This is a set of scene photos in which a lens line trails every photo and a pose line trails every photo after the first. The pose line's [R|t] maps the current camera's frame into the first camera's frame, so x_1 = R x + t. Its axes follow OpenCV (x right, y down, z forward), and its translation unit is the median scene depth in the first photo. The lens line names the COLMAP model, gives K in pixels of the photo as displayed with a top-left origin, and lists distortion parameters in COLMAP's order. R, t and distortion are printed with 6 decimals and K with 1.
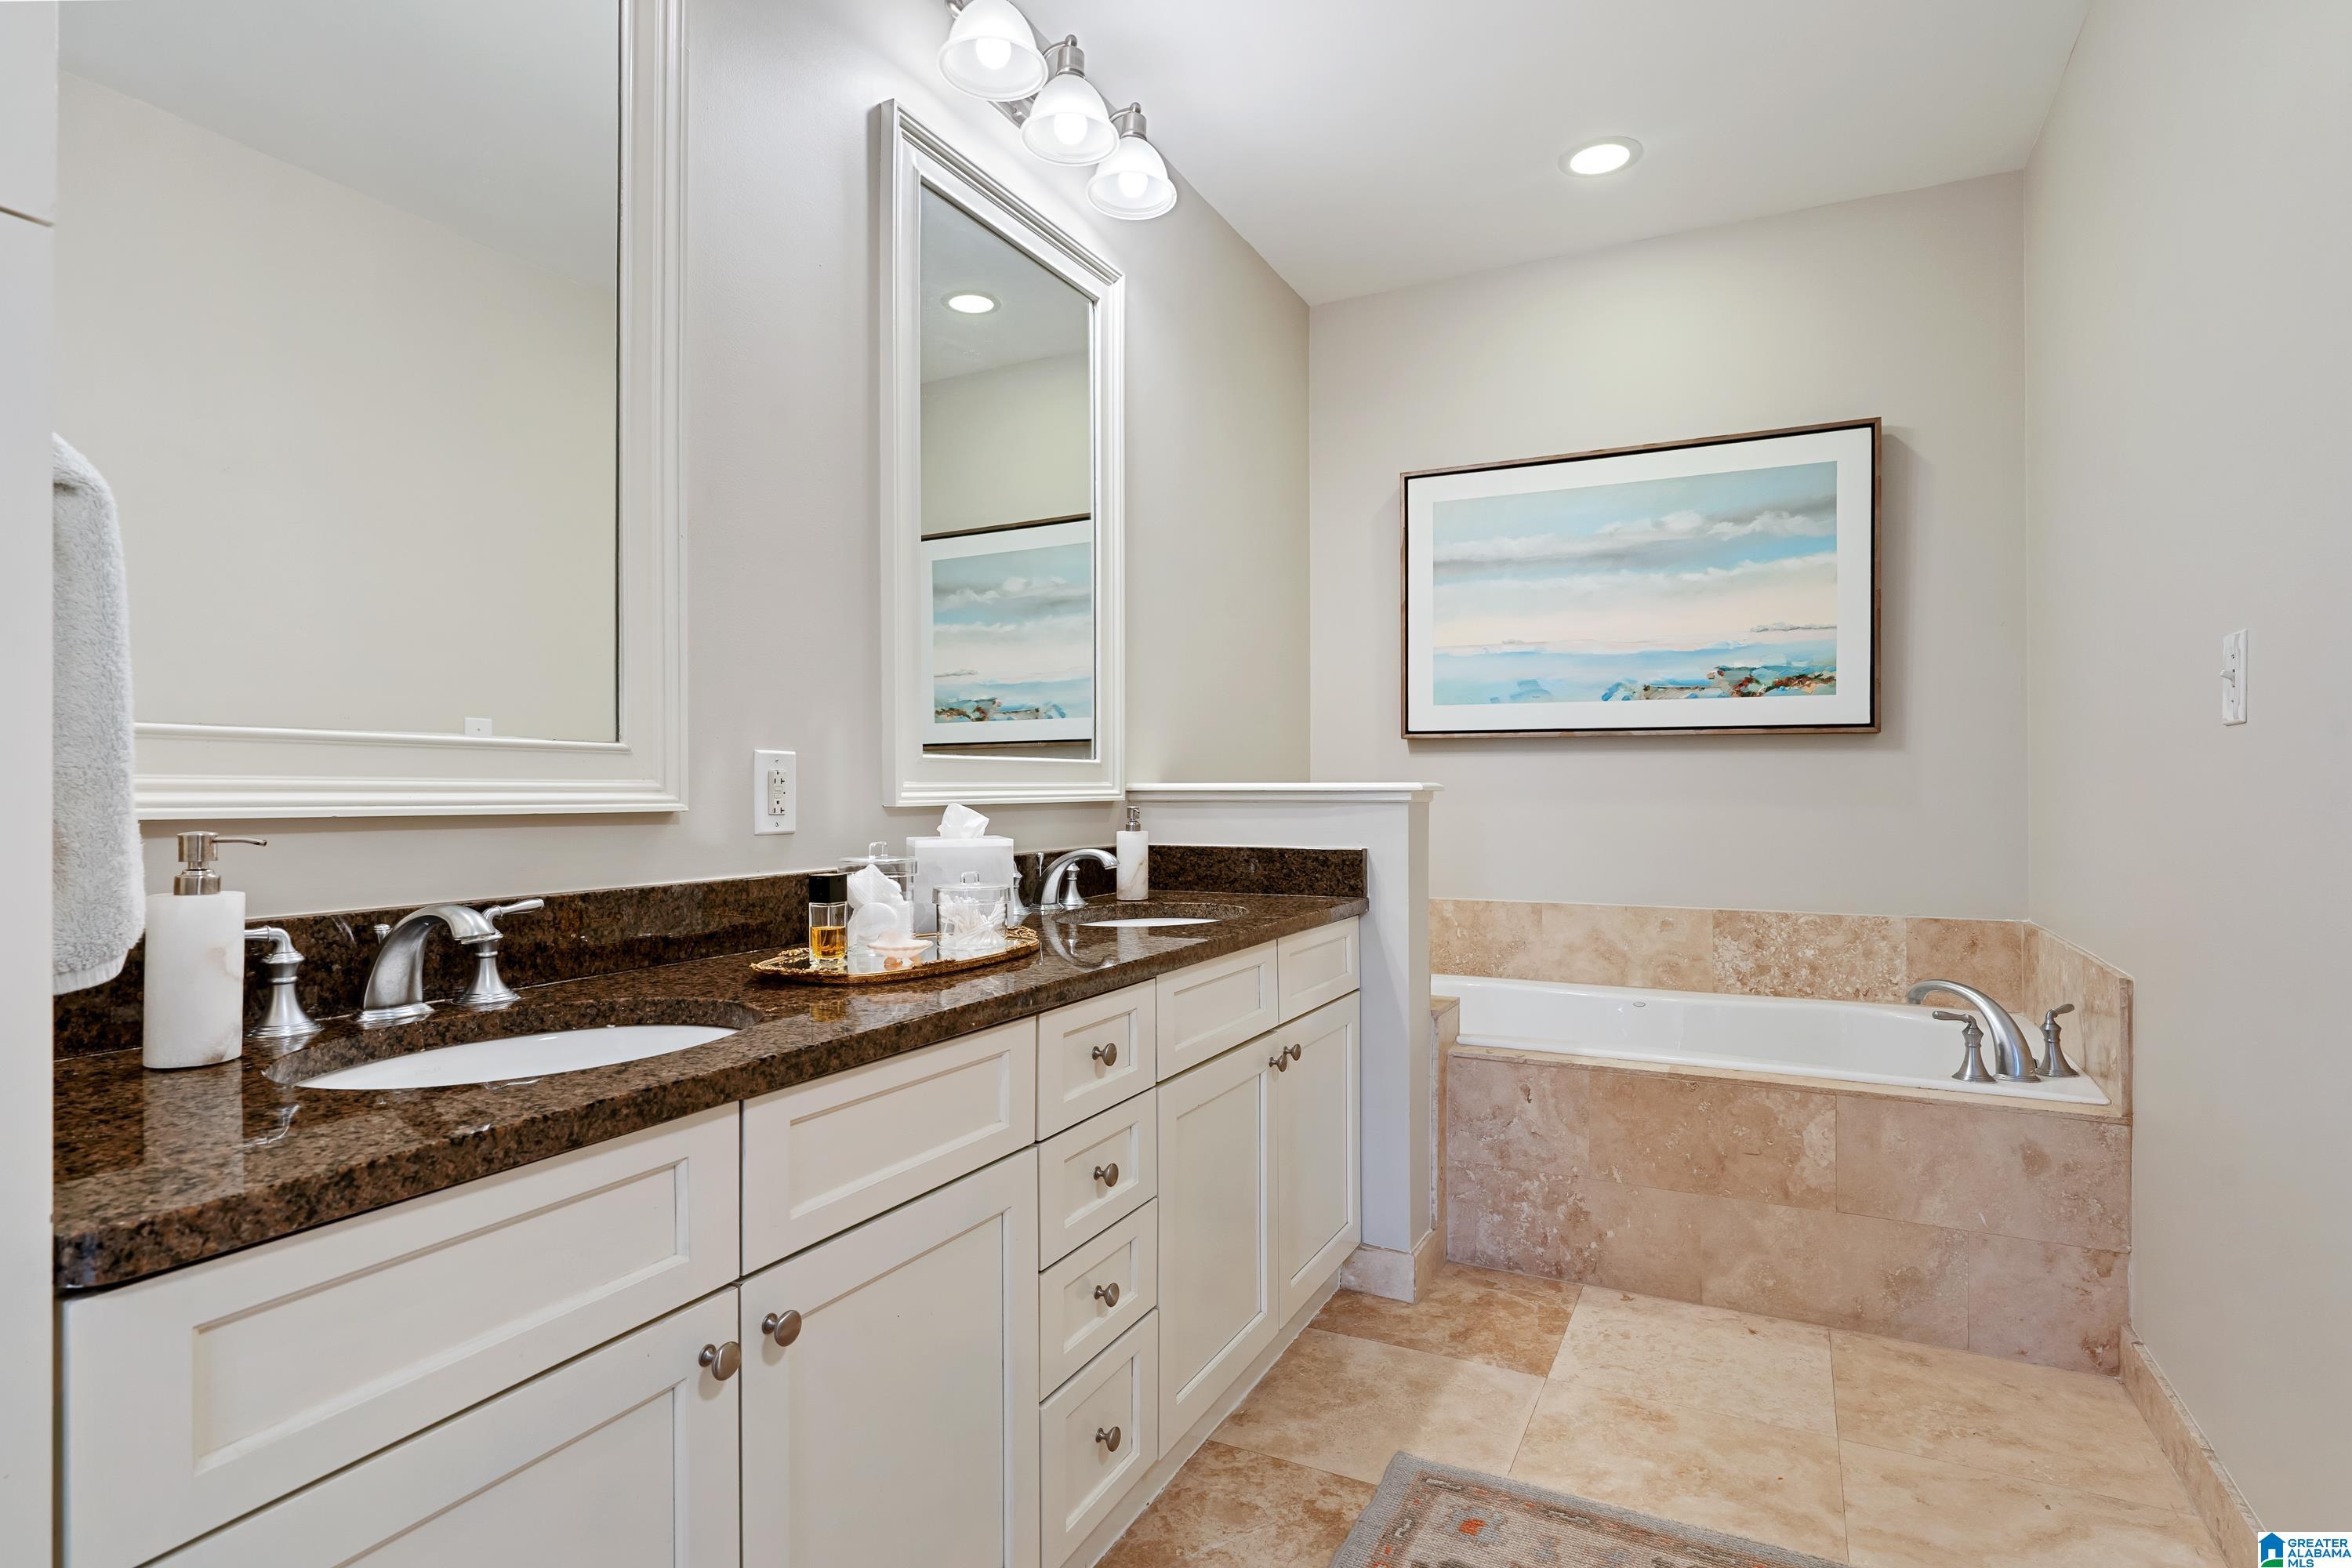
lens RADIAL K [[1175.3, 0, 1172.5], [0, 1175.3, 774.8], [0, 0, 1]] dist [-0.012317, -0.000876]
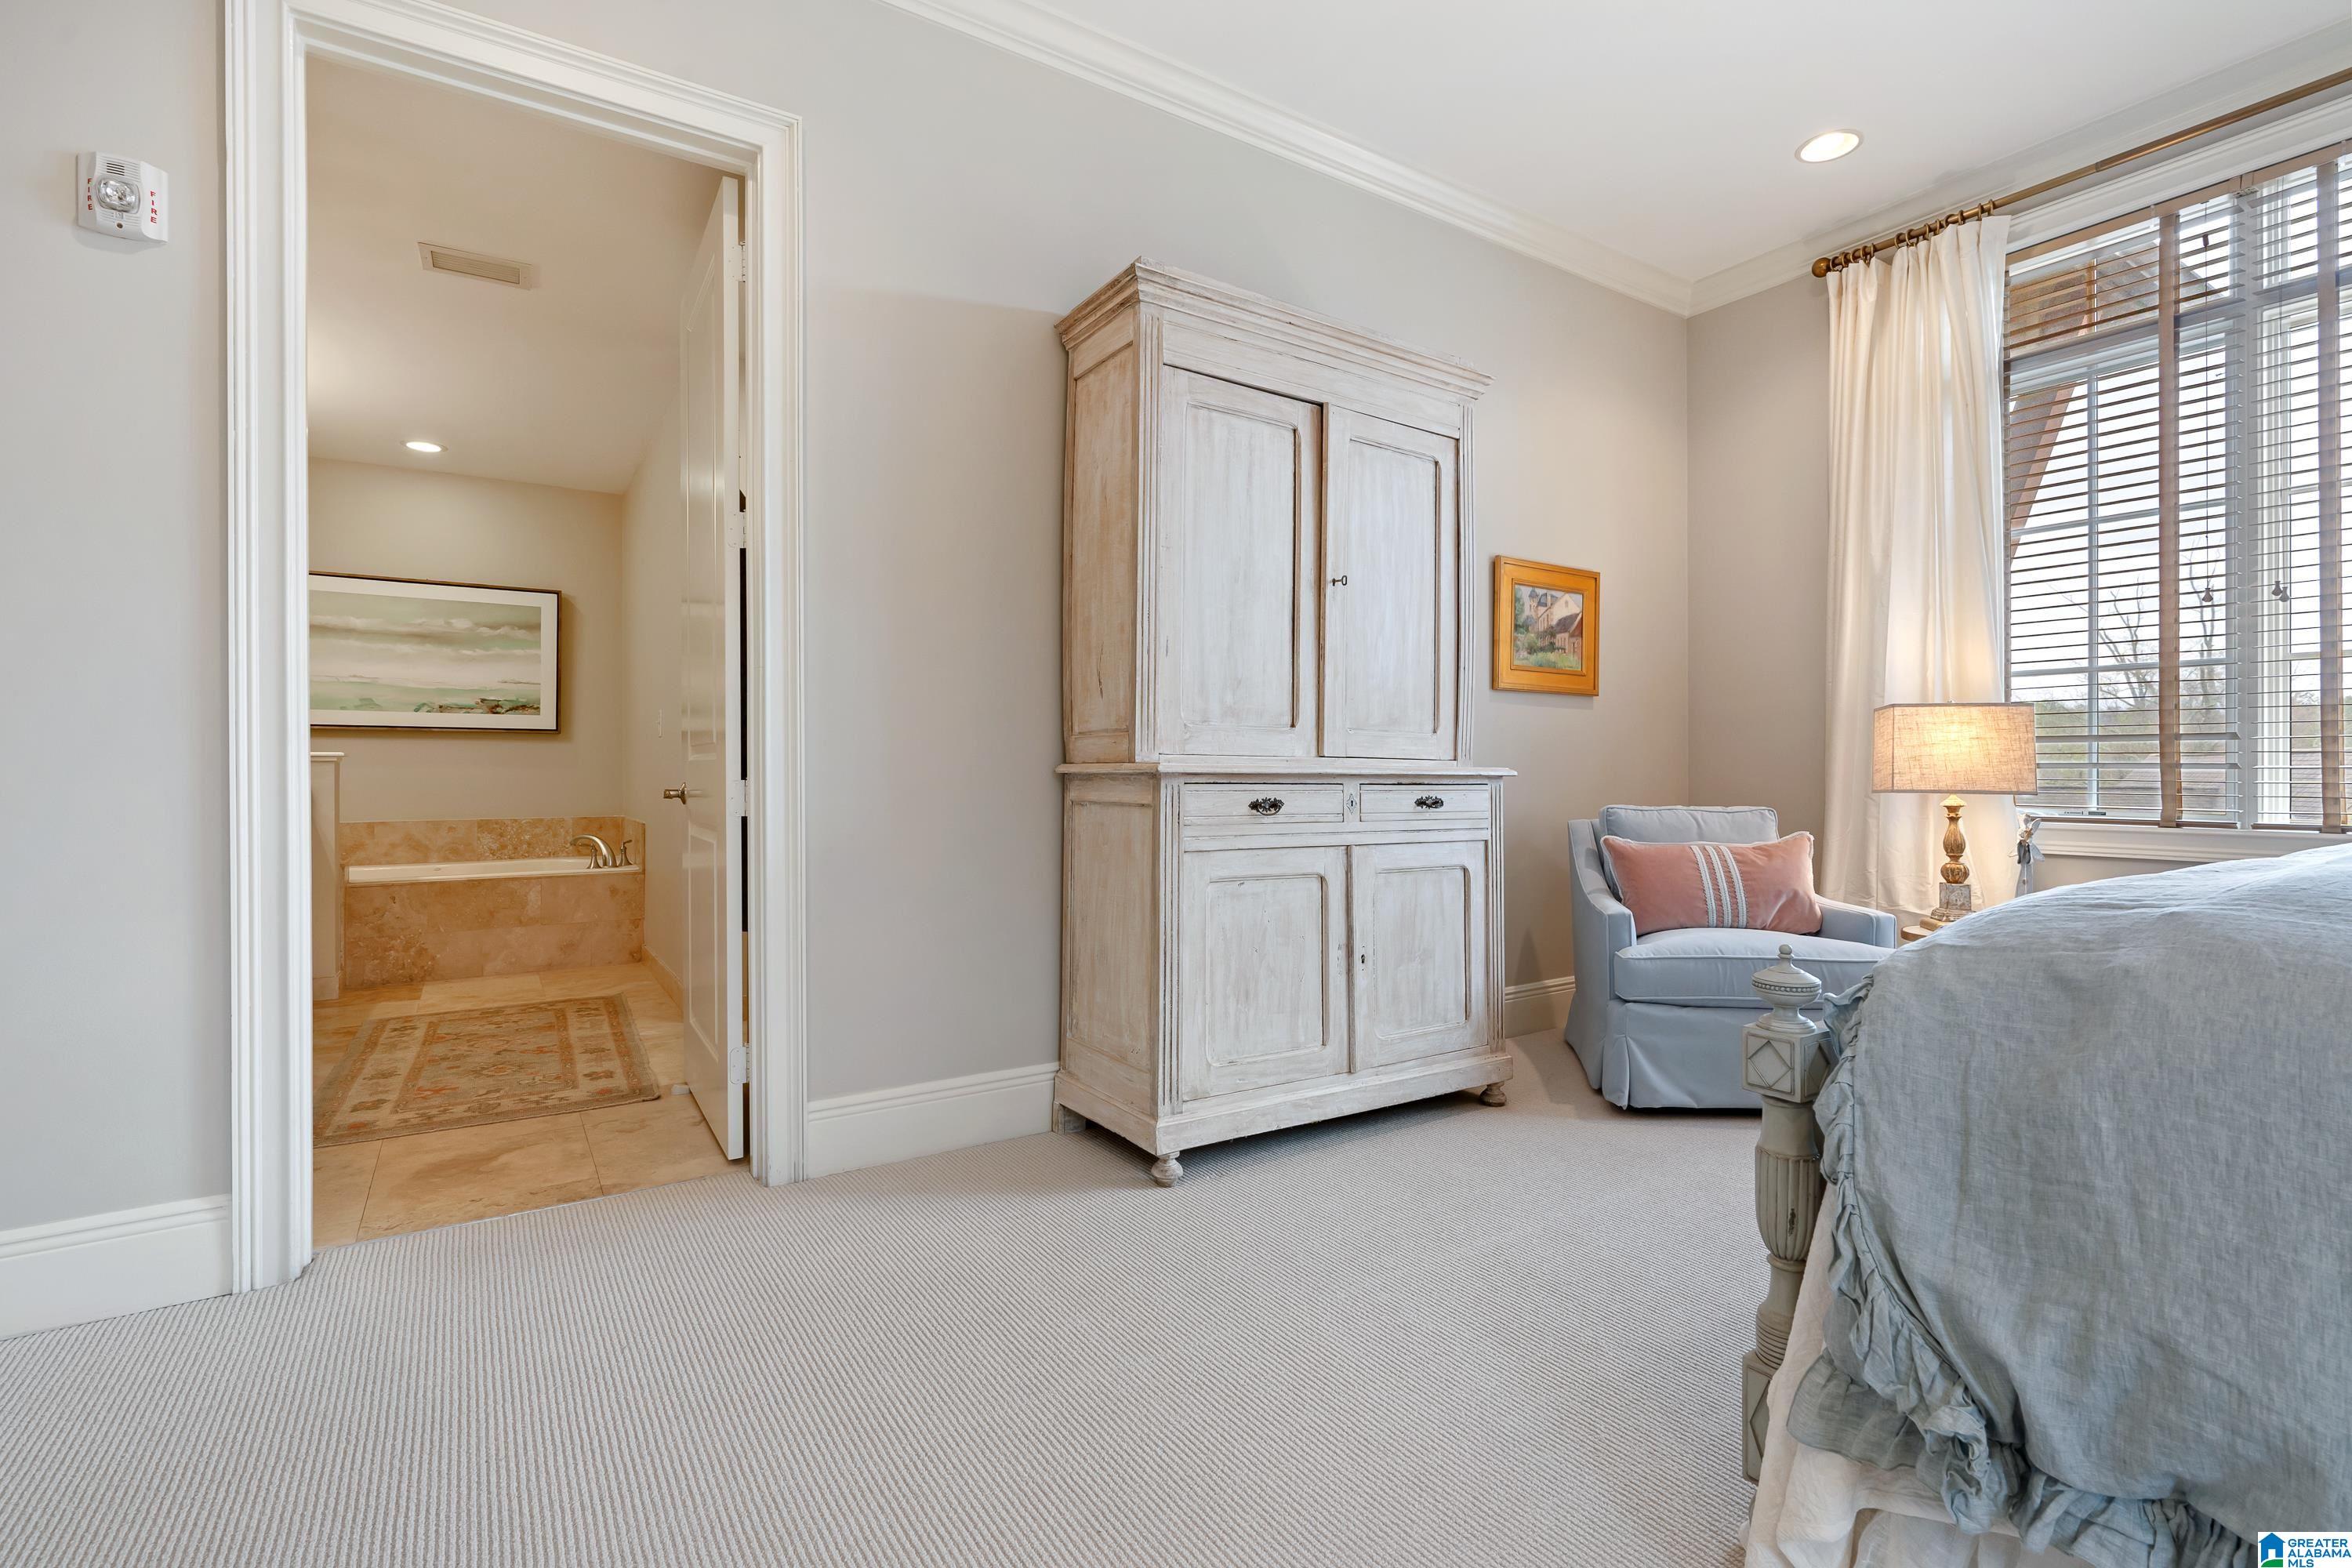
lens RADIAL K [[1076.3, 0, 1184.1], [0, 1076.3, 780.5], [0, 0, 1]] dist [-0.007861, 0.001638]
pose [[0.489915, -0.006950, 0.871743, -0.578575], [-0.008787, 0.999878, 0.012910, 0.015231], [-0.871726, -0.013984, 0.489794, -1.007370]]
